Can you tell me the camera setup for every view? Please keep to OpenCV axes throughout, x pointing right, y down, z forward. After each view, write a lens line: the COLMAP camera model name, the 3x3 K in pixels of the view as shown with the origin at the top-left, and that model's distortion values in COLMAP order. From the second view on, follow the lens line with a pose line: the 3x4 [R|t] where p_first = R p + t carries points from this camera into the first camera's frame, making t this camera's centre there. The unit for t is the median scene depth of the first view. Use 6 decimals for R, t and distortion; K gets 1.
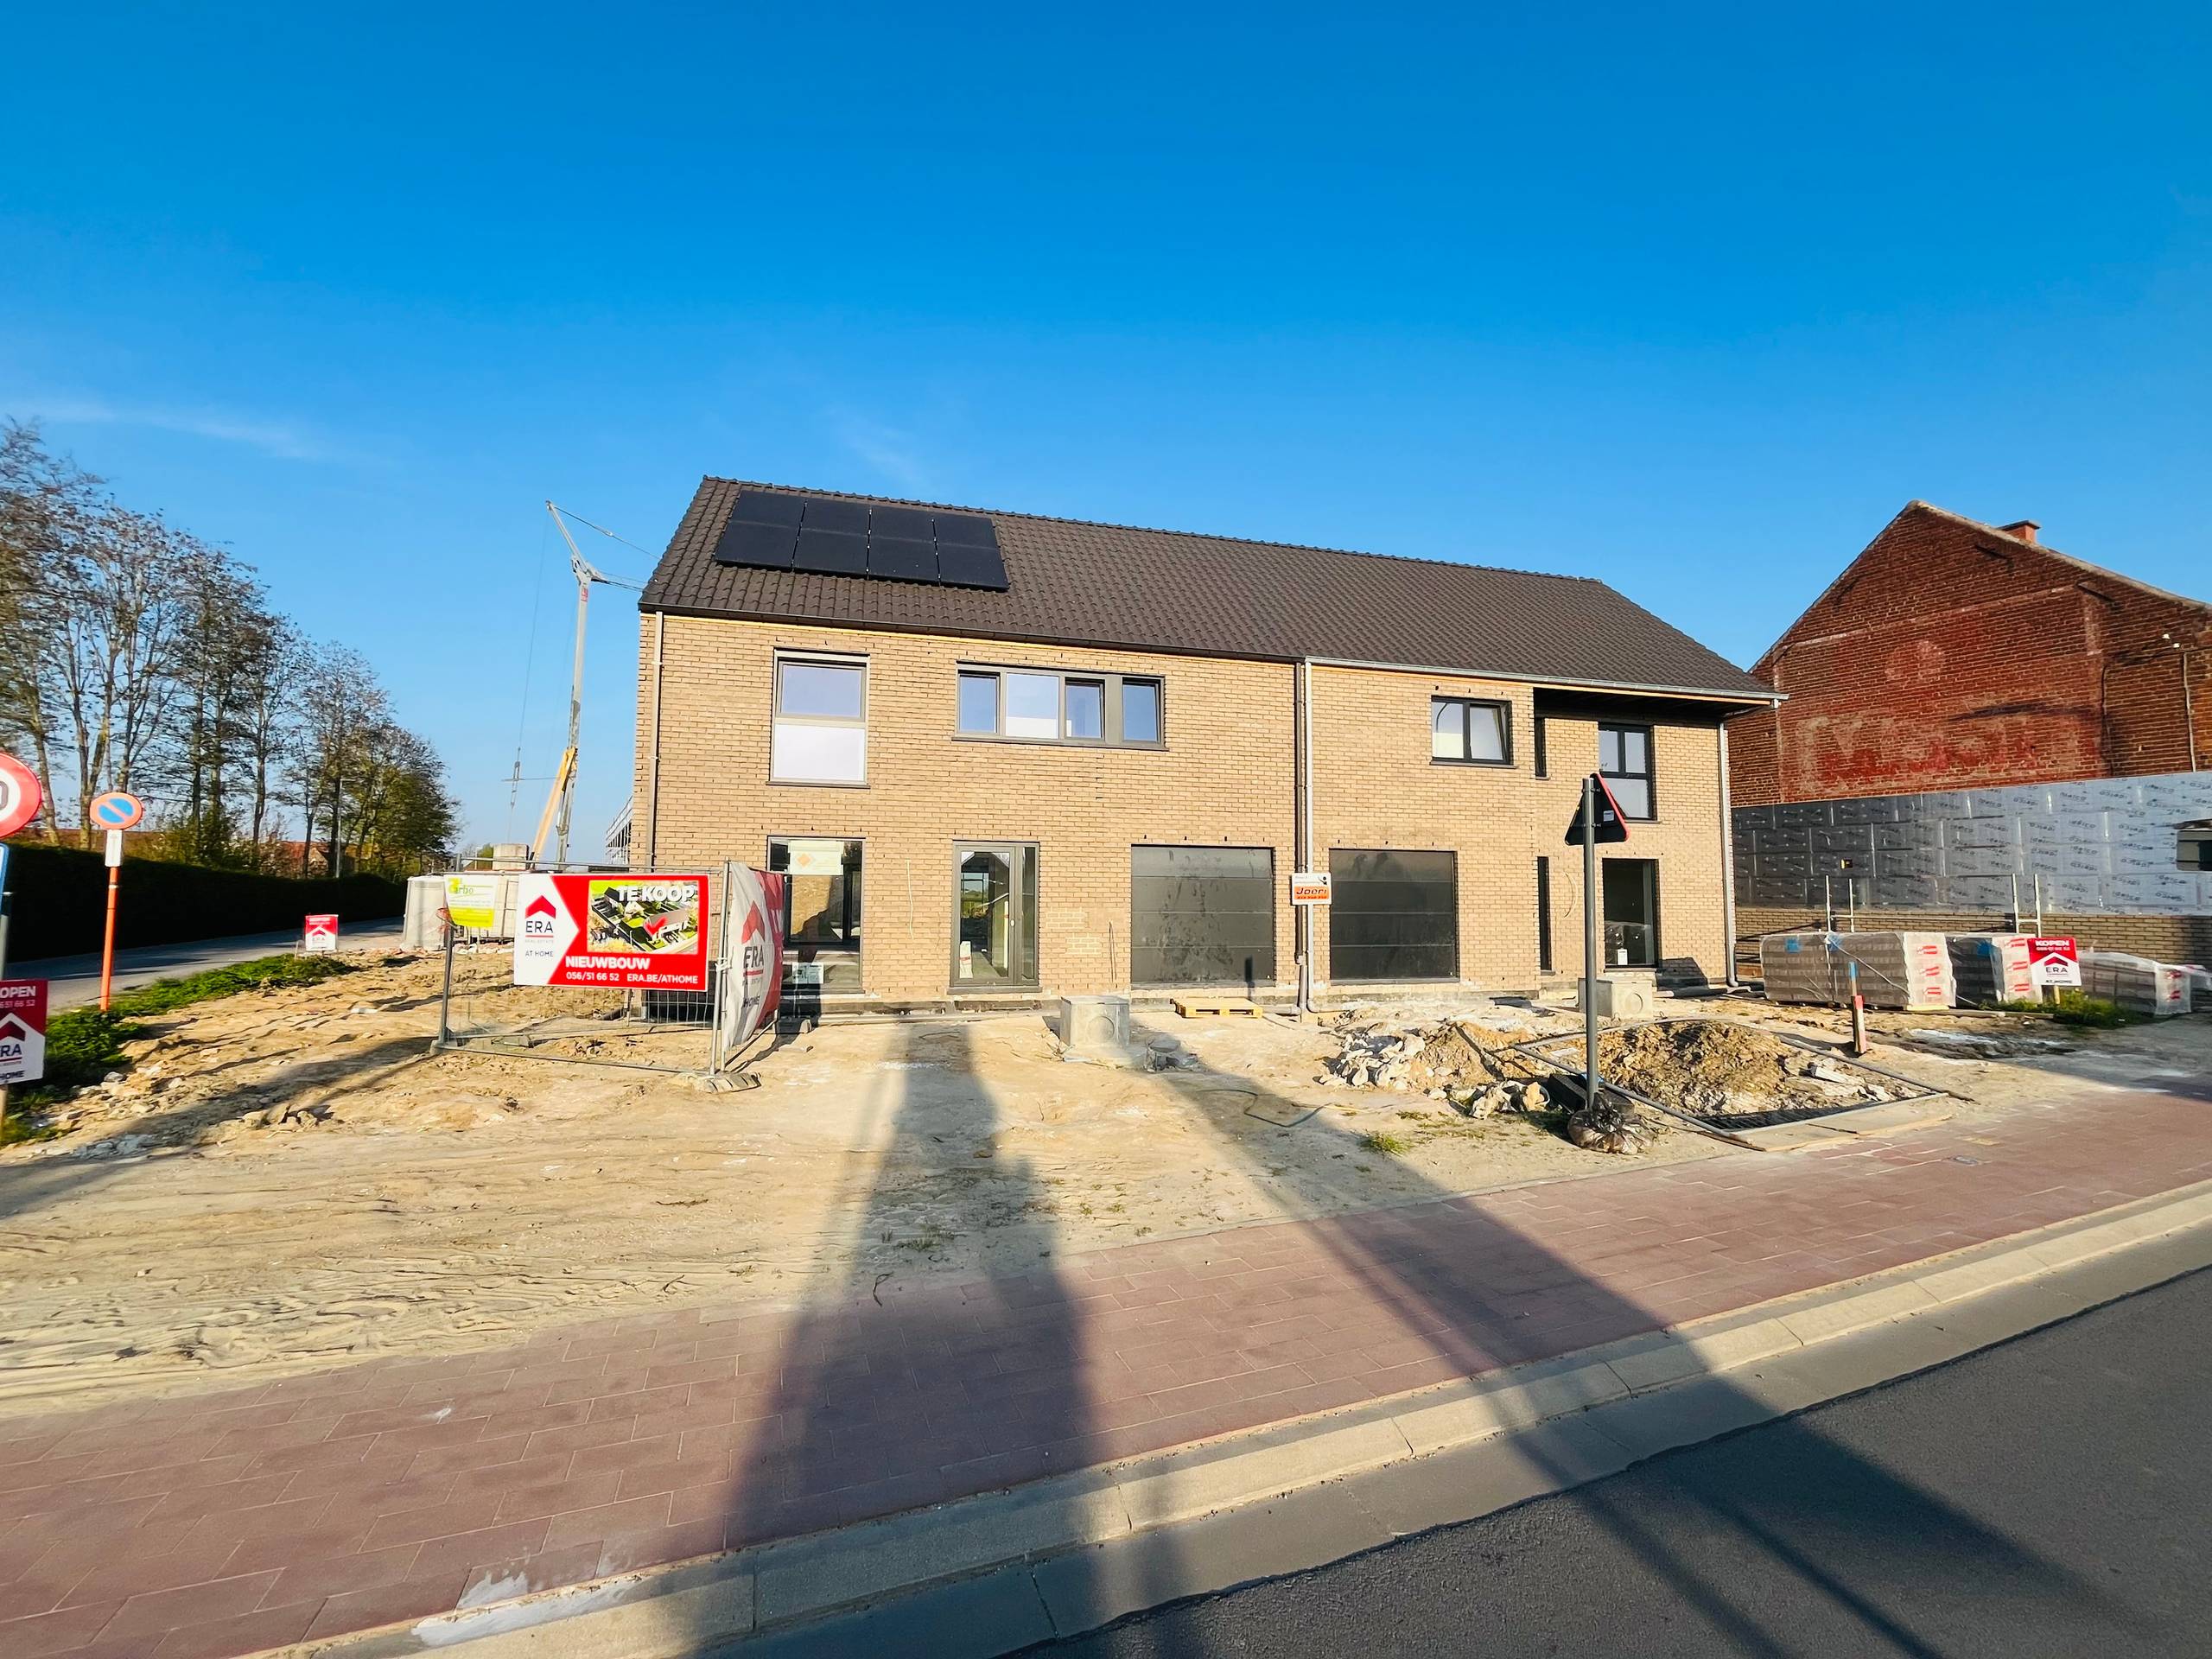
lens RADIAL K [[894.5, 0, 1106.0], [0, 894.5, 829.5], [0, 0, 1]] dist [-0.002032, -0.000375]
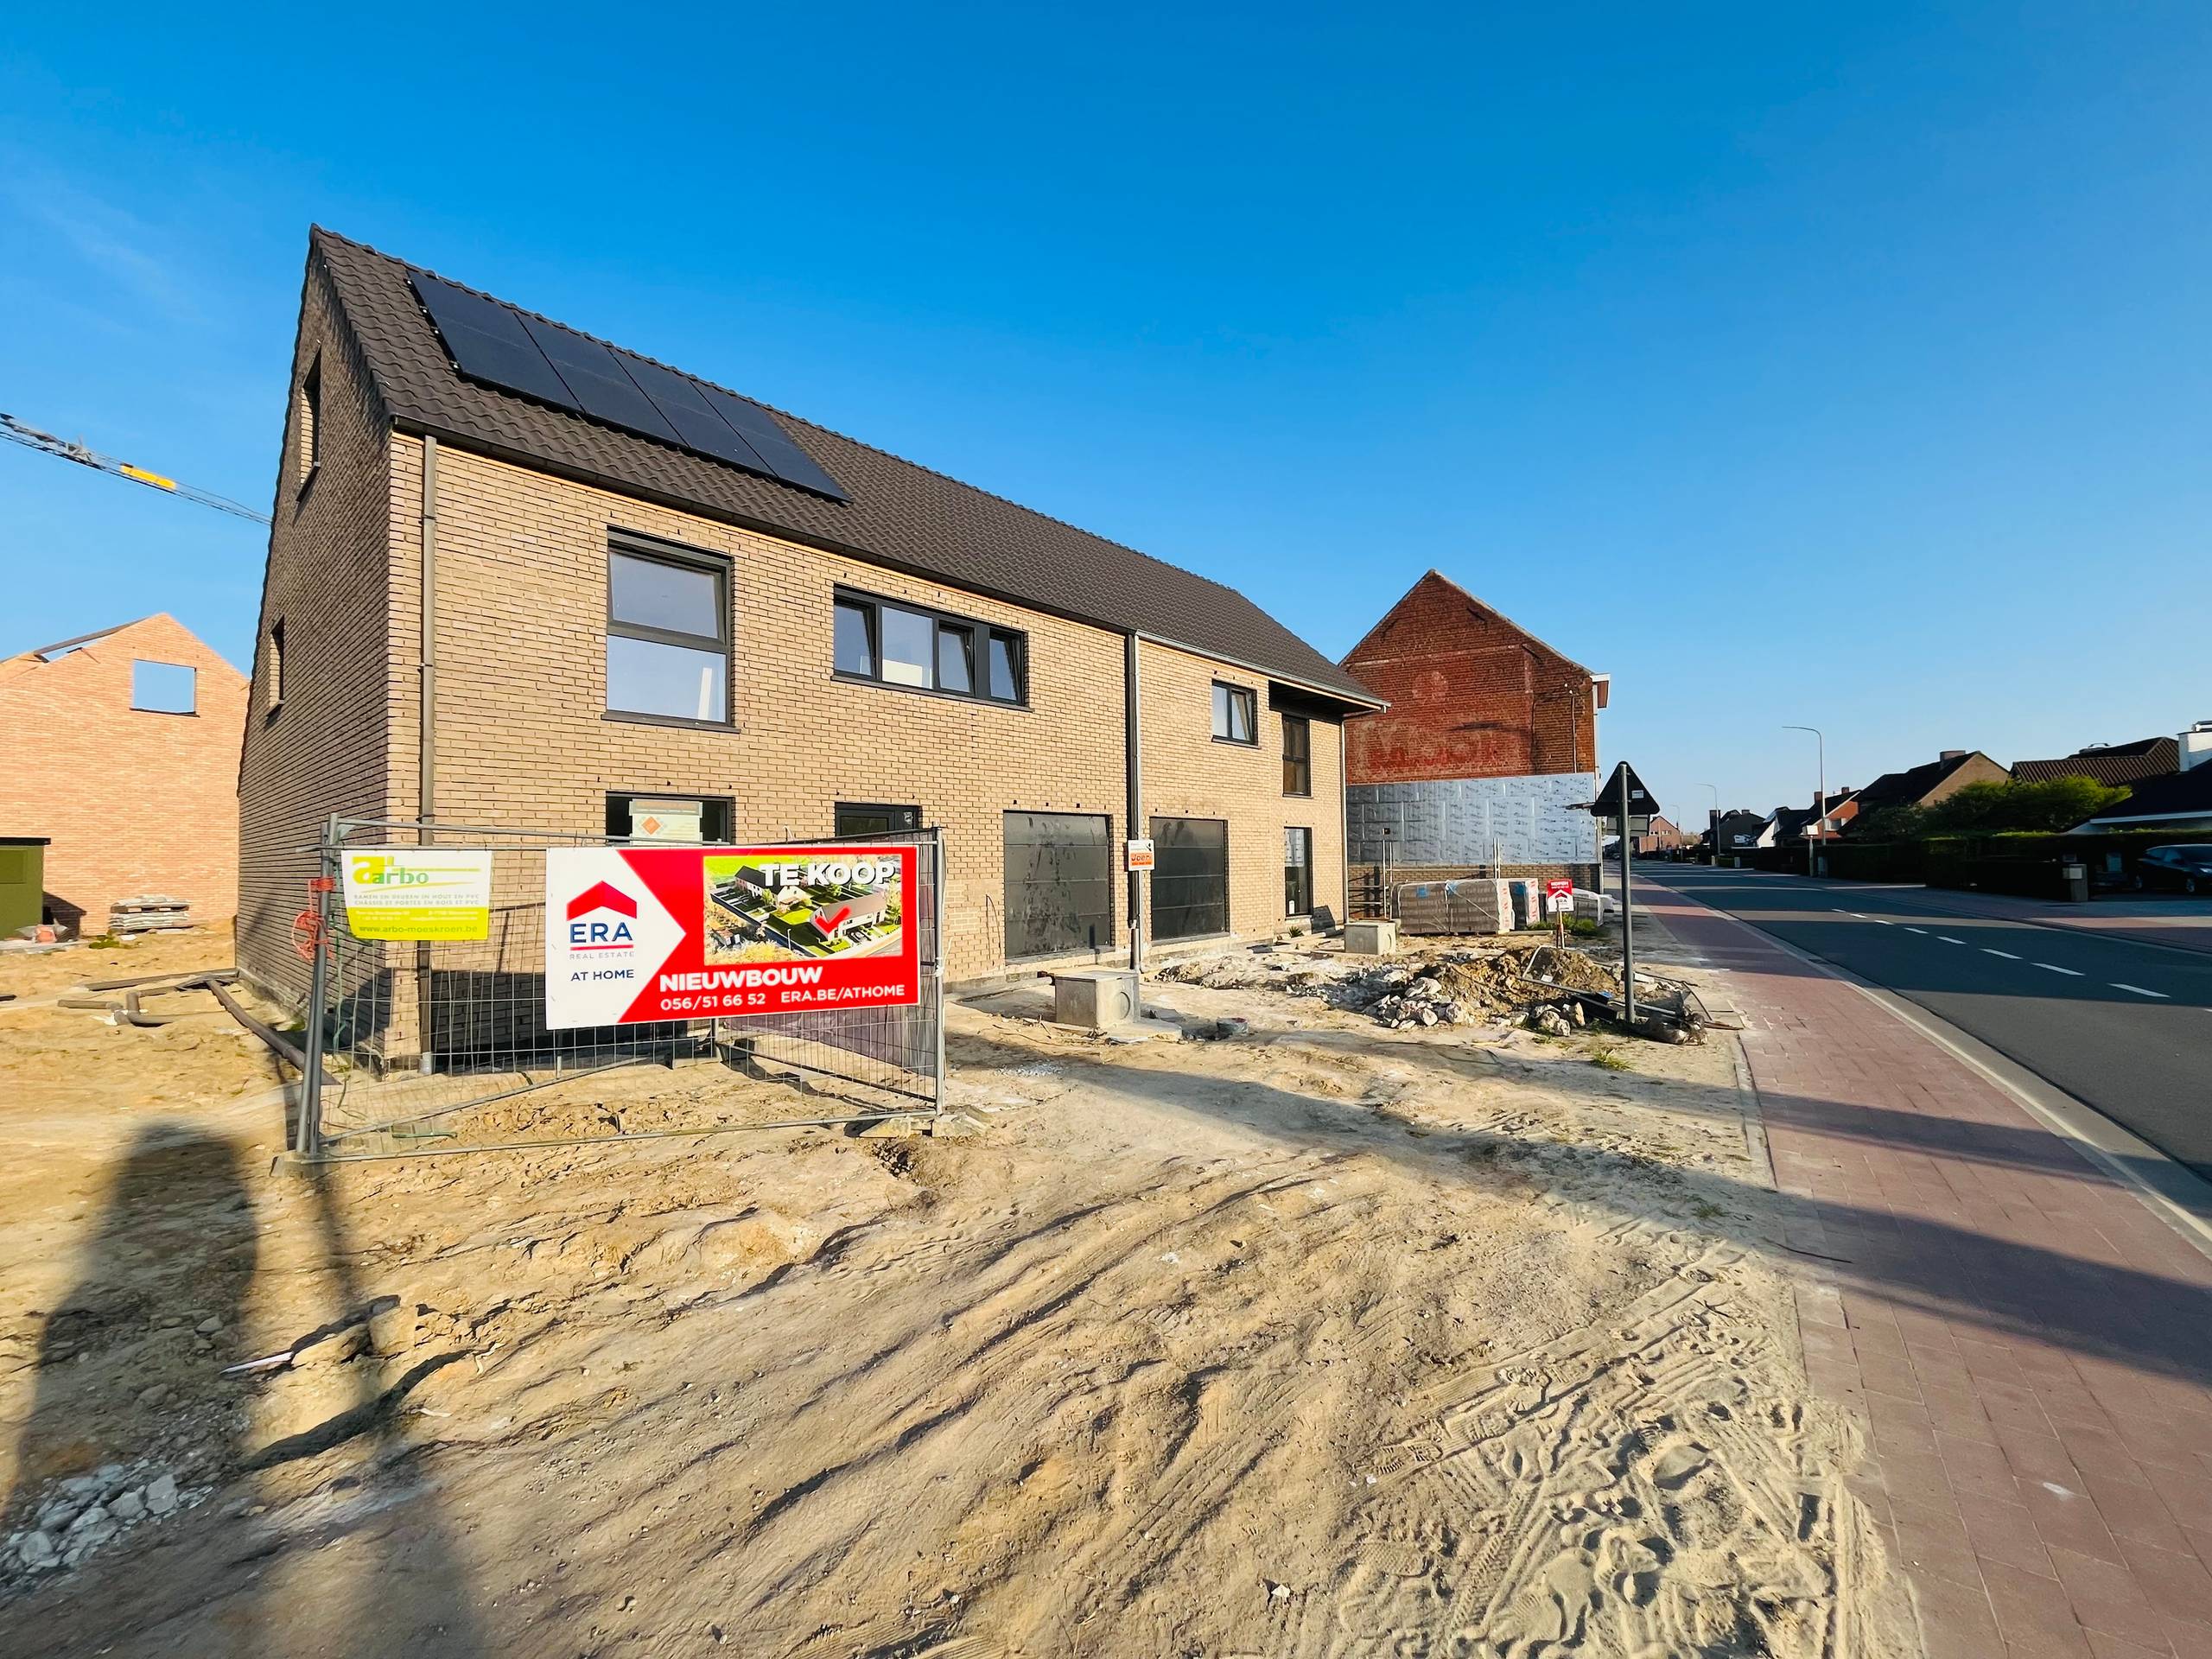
lens RADIAL K [[890.7, 0, 1106.0], [0, 890.7, 829.5], [0, 0, 1]] dist [-0.002139, -0.000350]
pose [[0.829510, 0.000949, 0.558491, -0.390065], [-0.020971, 0.999346, 0.029451, 0.006755], [-0.558098, -0.036142, 0.828988, 0.167258]]
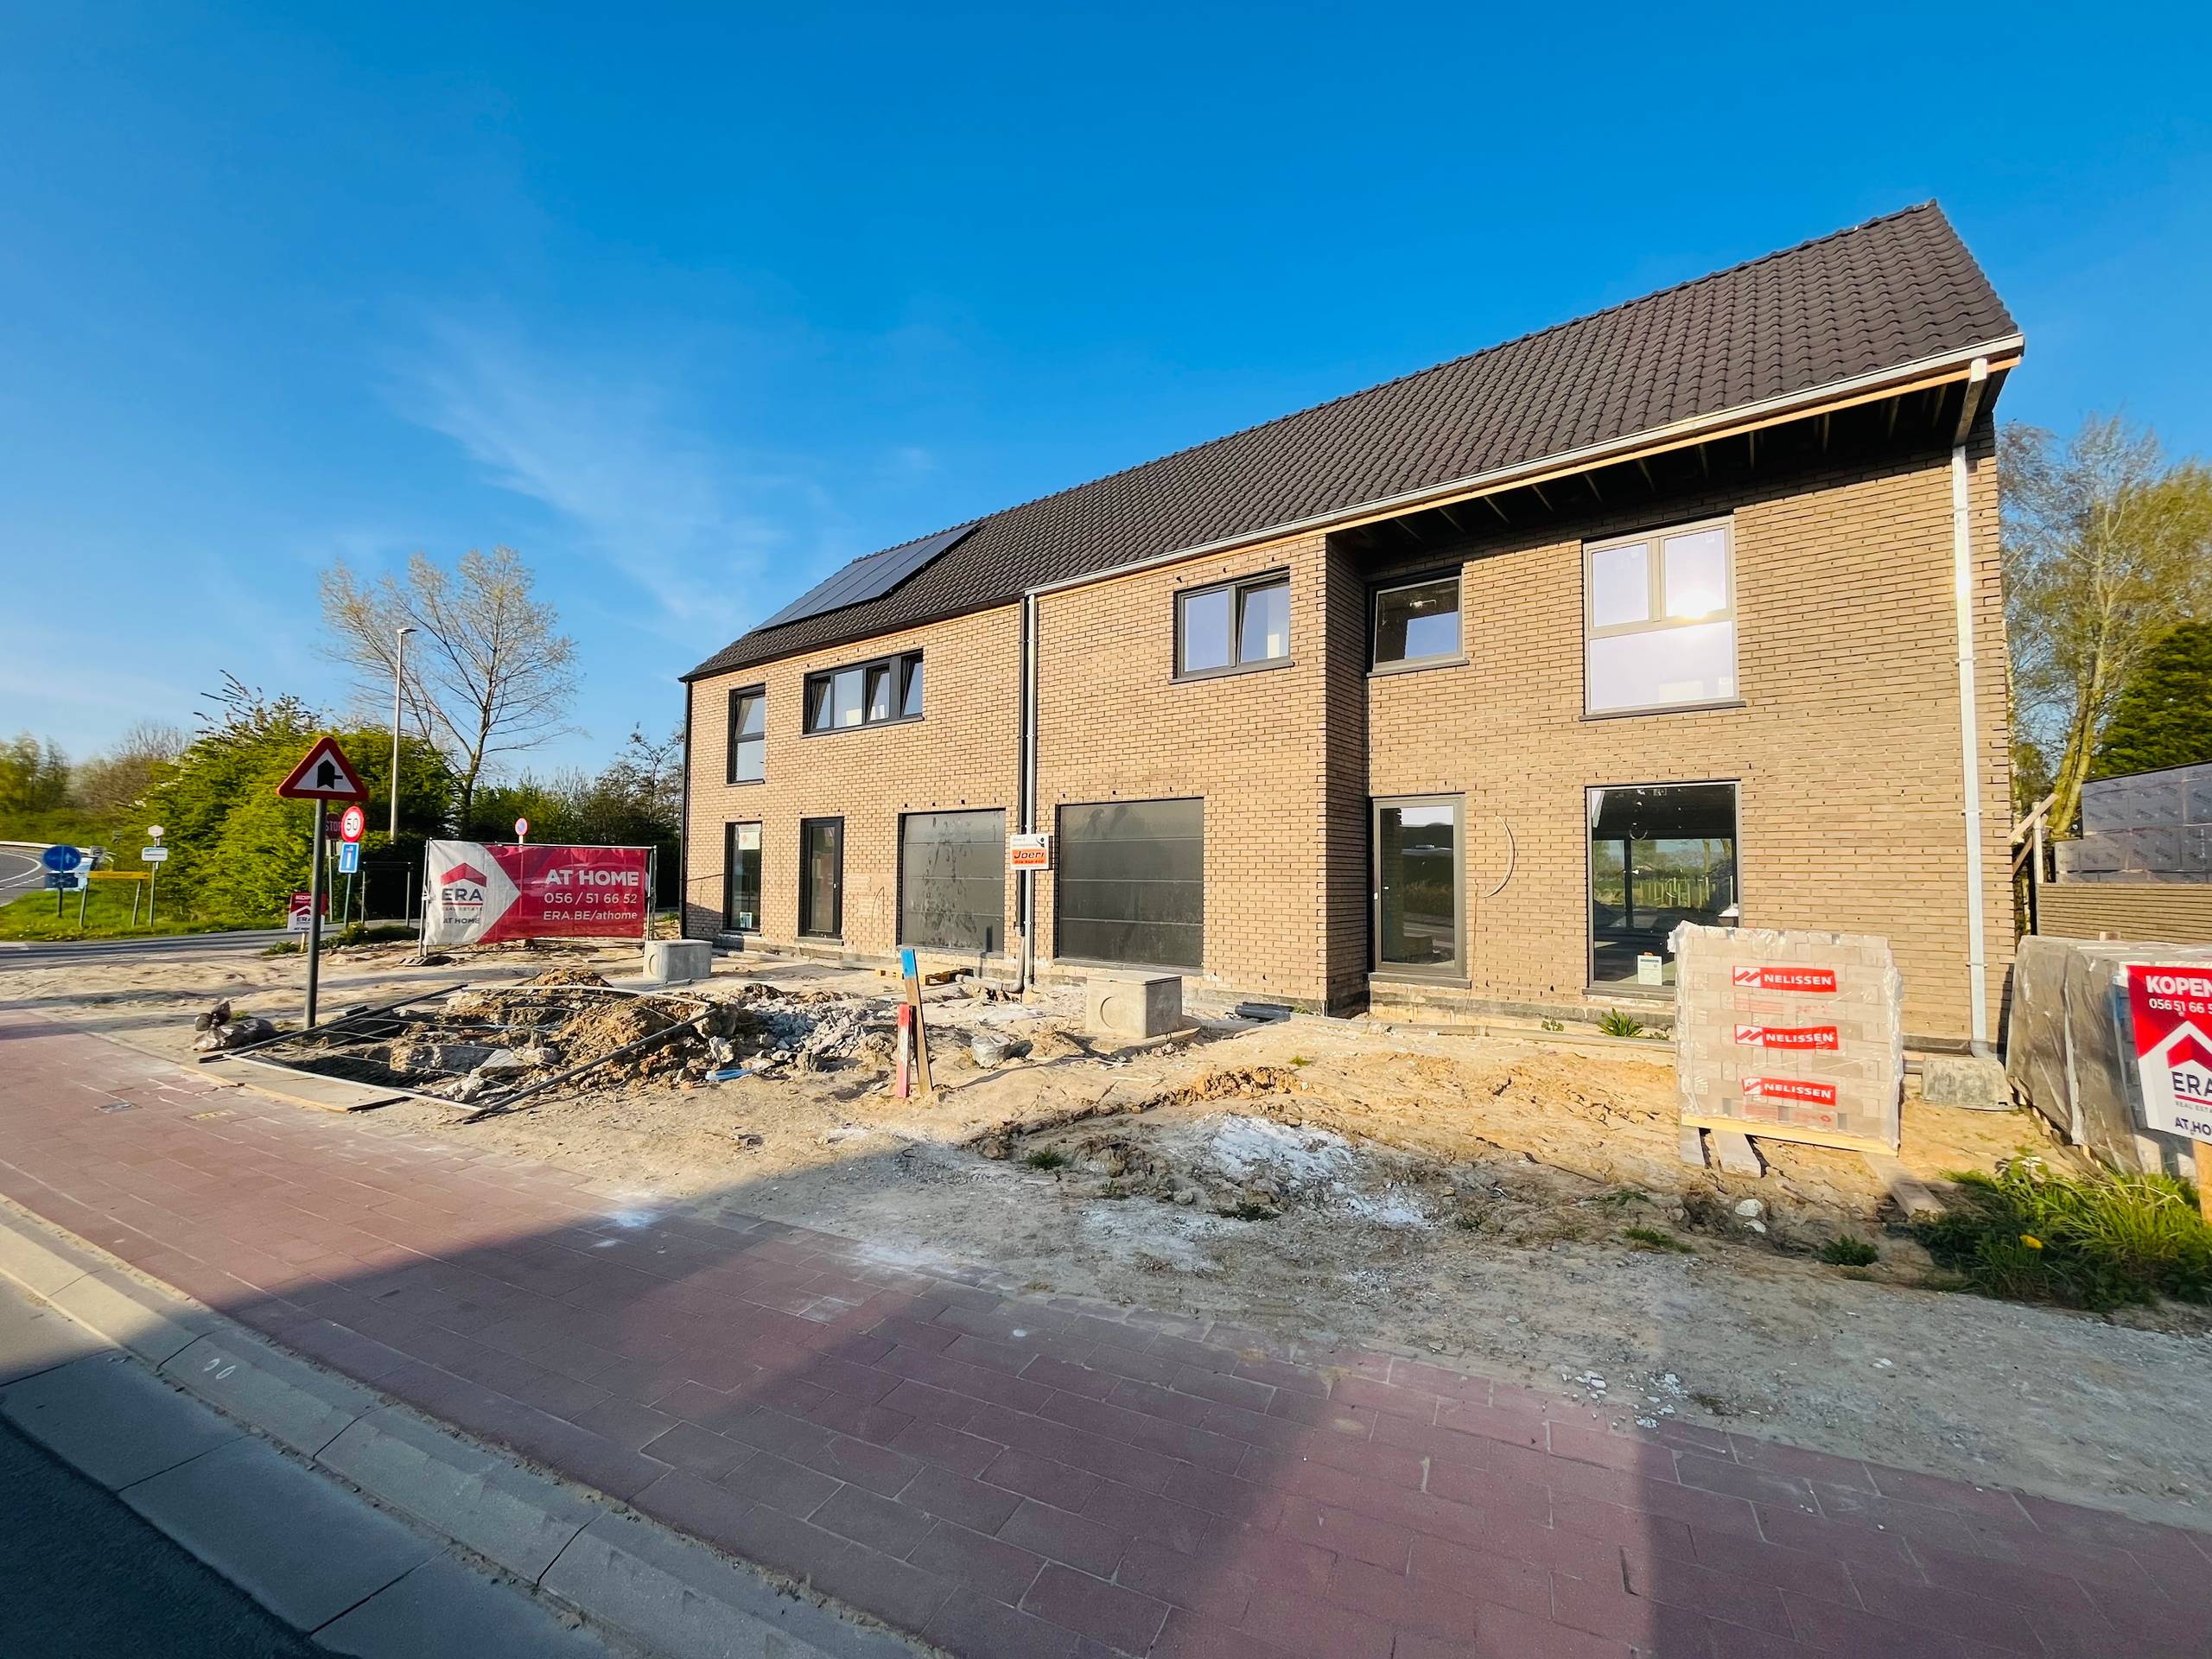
lens RADIAL K [[890.7, 0, 1106.0], [0, 890.7, 829.5], [0, 0, 1]] dist [-0.002139, -0.000350]
pose [[0.612321, -0.043026, -0.789437, 0.987896], [0.054315, 0.998448, -0.012289, 0.060053], [0.788741, -0.035354, 0.613708, 0.530146]]
